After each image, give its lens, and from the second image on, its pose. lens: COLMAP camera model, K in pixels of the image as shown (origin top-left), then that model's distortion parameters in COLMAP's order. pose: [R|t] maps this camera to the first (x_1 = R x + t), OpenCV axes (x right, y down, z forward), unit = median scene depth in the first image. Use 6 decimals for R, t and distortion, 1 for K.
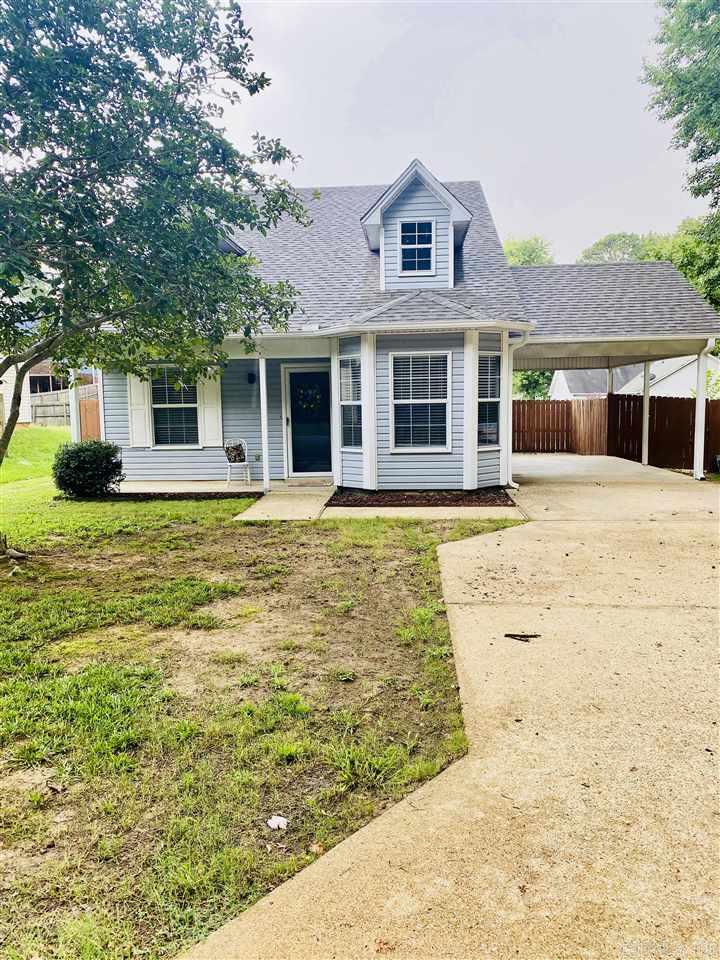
lens RADIAL K [[738.3, 0, 360.0], [0, 738.3, 480.0], [0, 0, 1]] dist [0.041744, -0.007252]
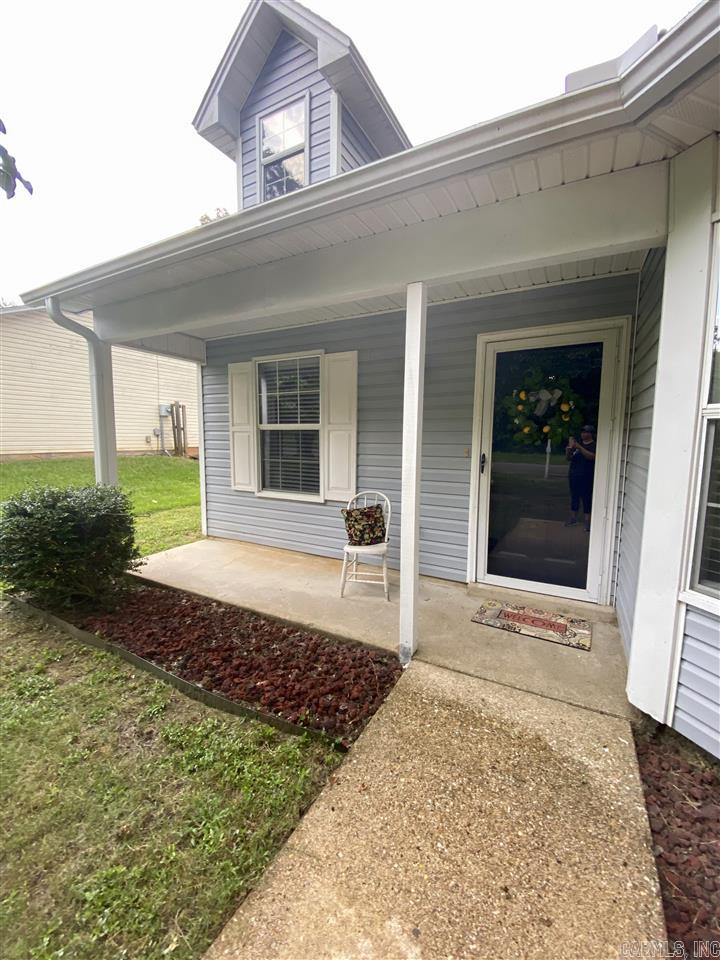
lens RADIAL K [[389.7, 0, 362.9], [0, 389.7, 478.9], [0, 0, 1]] dist [0.029668, -0.022374]
pose [[0.913280, 0.068452, -0.401539, -0.075893], [-0.066569, 0.997607, 0.018659, -0.077394], [0.401855, 0.009689, 0.915652, 0.837126]]
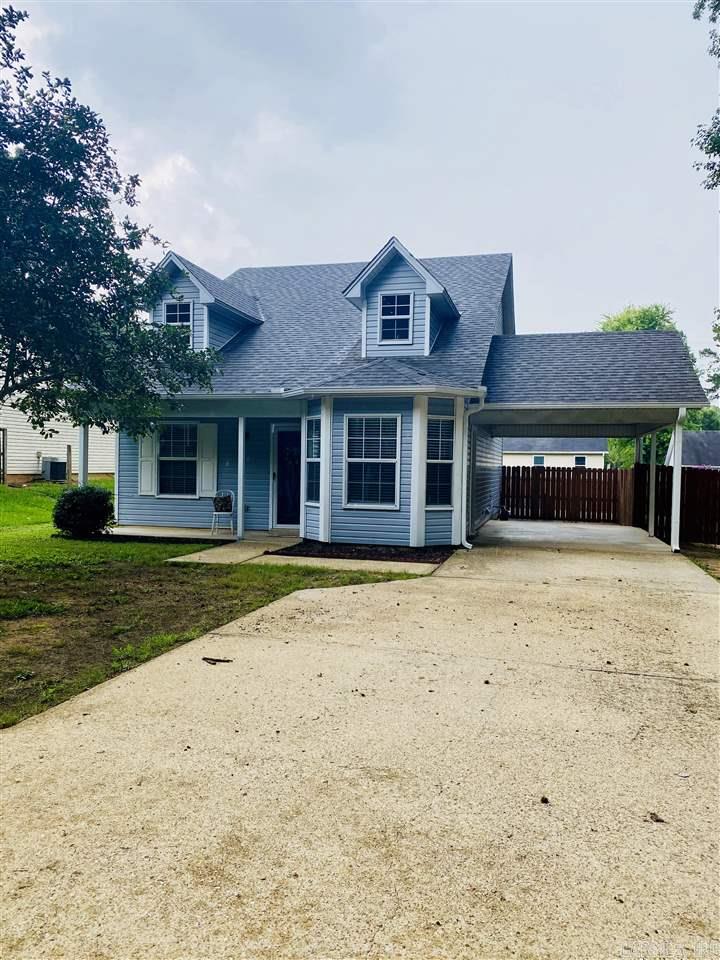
lens RADIAL K [[738.3, 0, 360.0], [0, 738.3, 480.0], [0, 0, 1]] dist [0.041744, -0.007252]
pose [[0.983518, 0.037104, -0.176963, 0.240718], [-0.052207, 0.995308, -0.081465, 0.007737], [0.173110, 0.089361, 0.980840, -0.033487]]
